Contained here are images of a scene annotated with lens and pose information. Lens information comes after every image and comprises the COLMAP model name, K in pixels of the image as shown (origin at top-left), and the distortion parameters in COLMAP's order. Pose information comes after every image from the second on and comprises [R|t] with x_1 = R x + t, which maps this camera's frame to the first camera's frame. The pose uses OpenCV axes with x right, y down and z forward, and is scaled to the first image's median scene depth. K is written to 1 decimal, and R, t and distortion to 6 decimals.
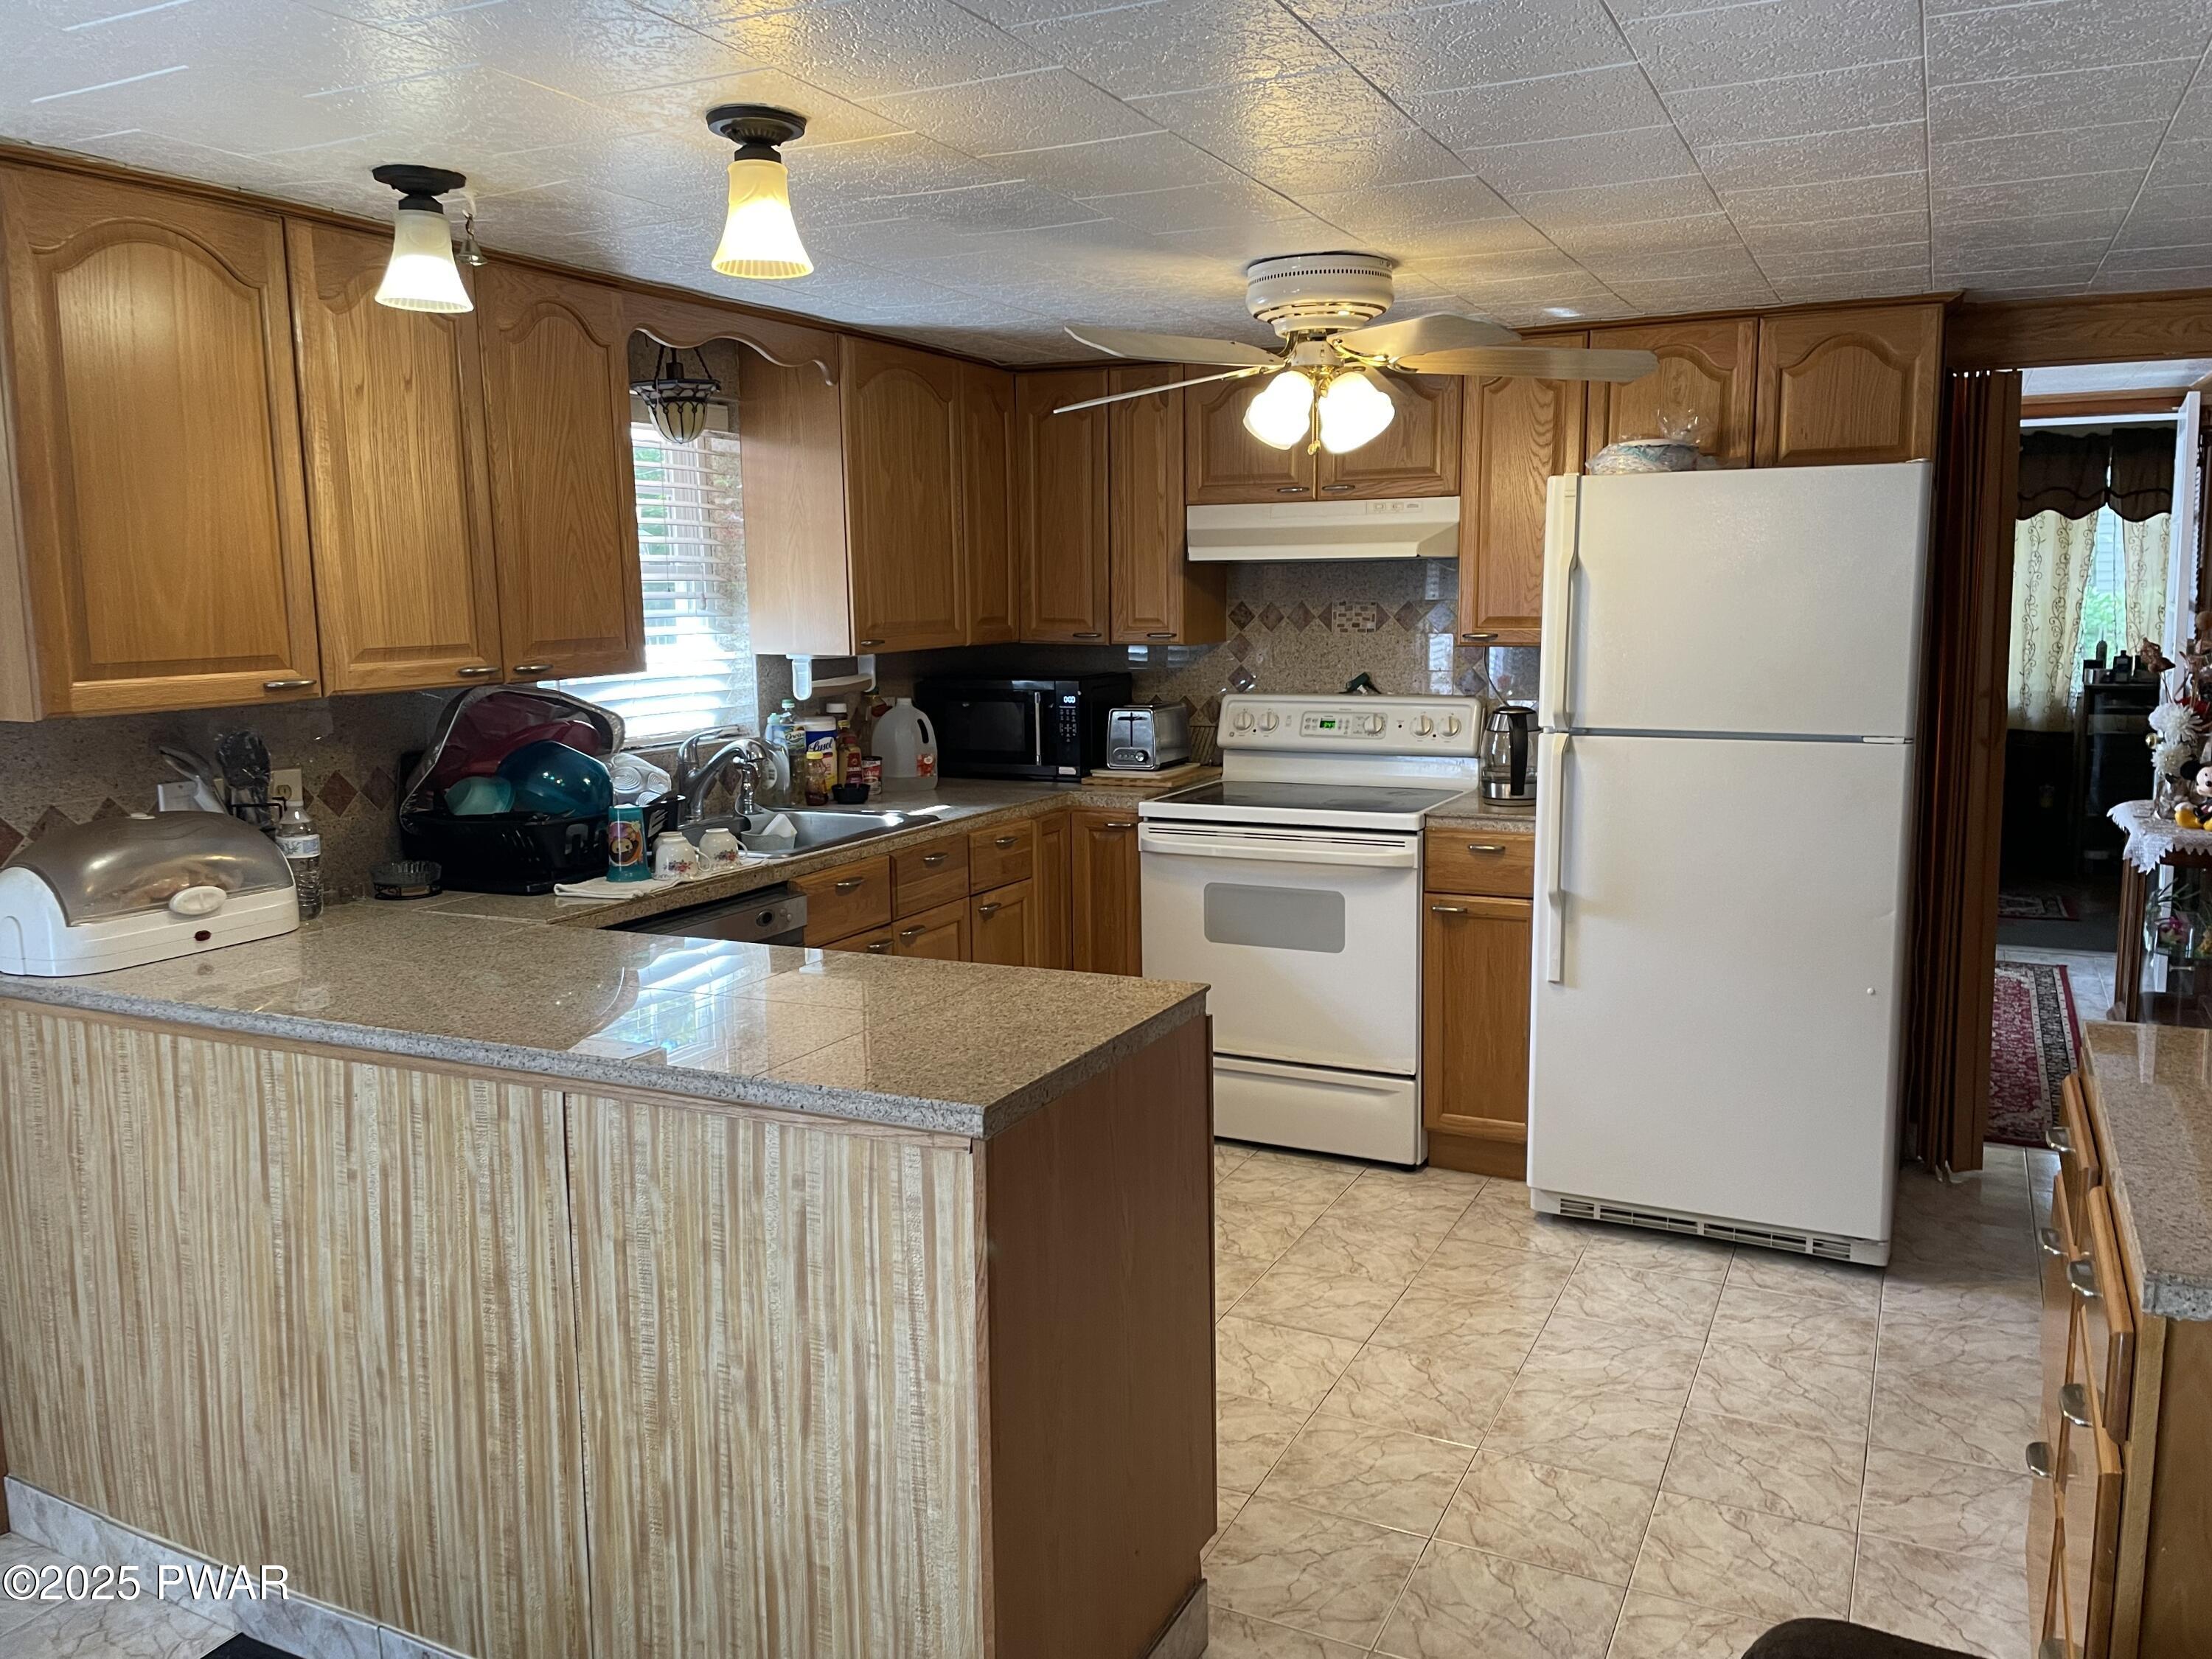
lens RADIAL K [[1686.5, 0, 1110.9], [0, 1686.5, 826.6], [0, 0, 1]] dist [-0.001858, 0.000870]
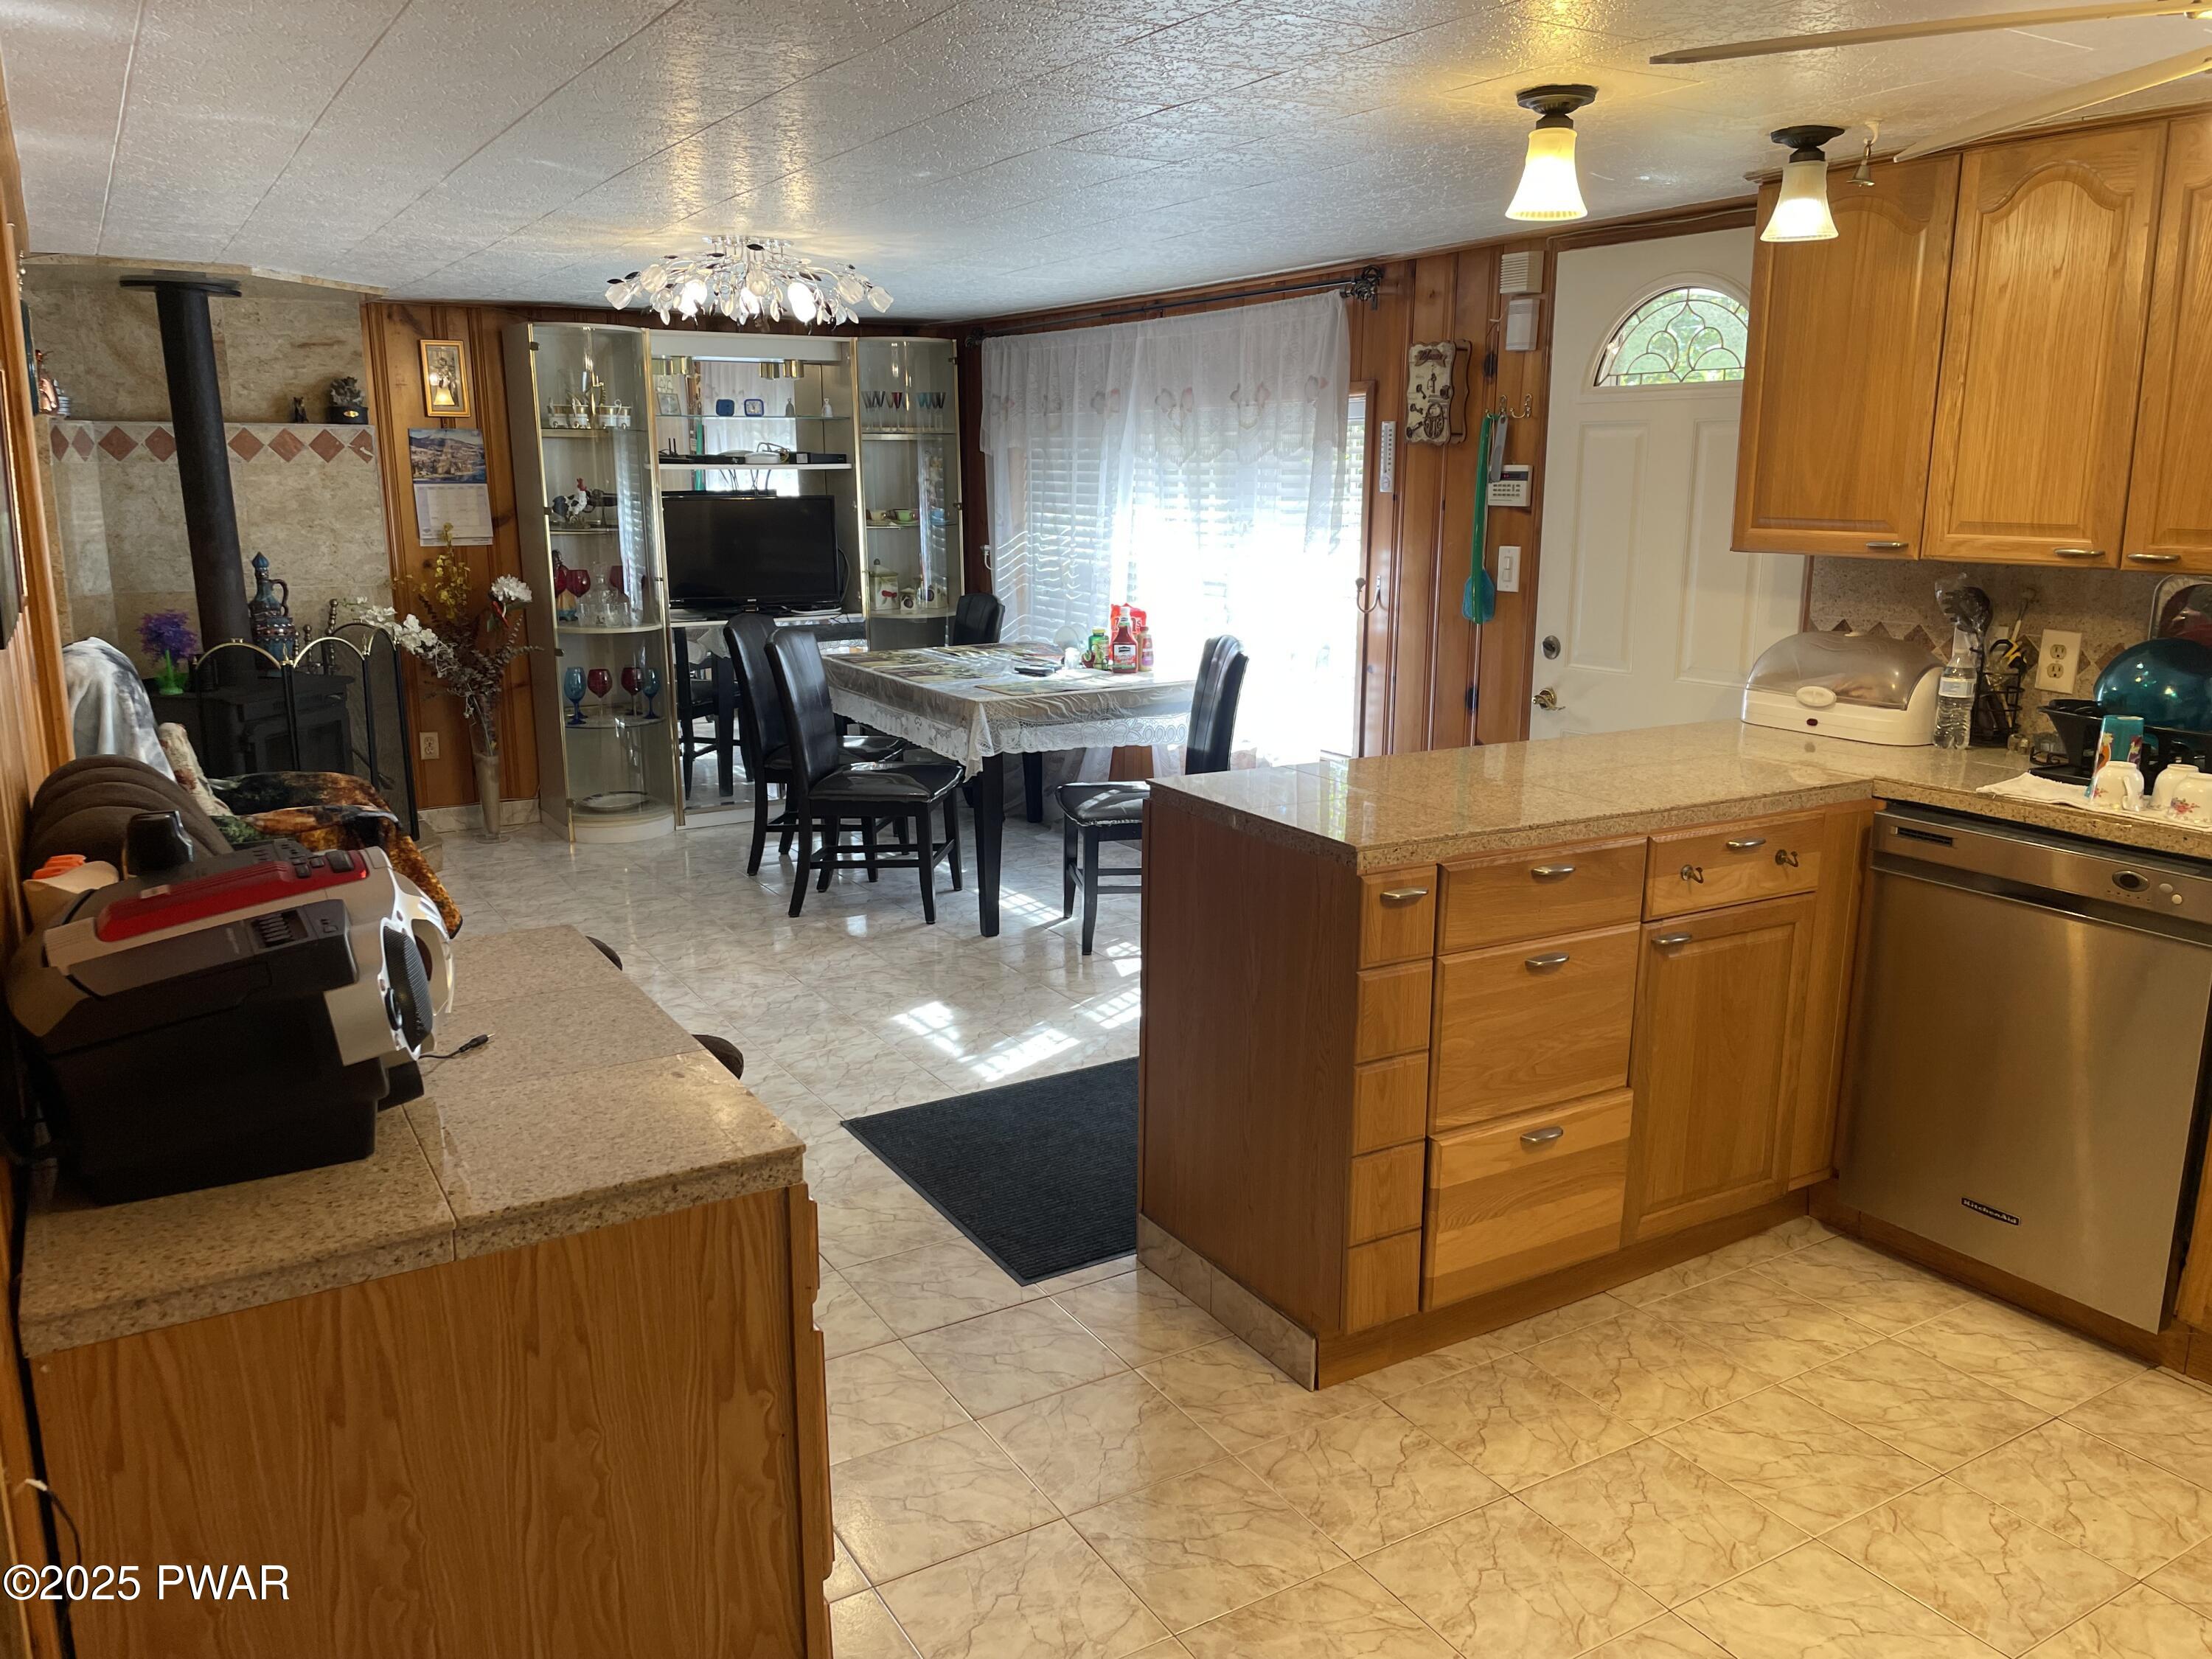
lens RADIAL K [[1686.5, 0, 1109.4], [0, 1686.5, 825.4], [0, 0, 1]] dist [-0.001858, 0.000870]
pose [[-0.545325, 0.190194, -0.816362, 0.887896], [-0.107400, 0.950037, 0.293080, -0.191993], [0.831316, 0.247501, -0.497652, 1.198277]]
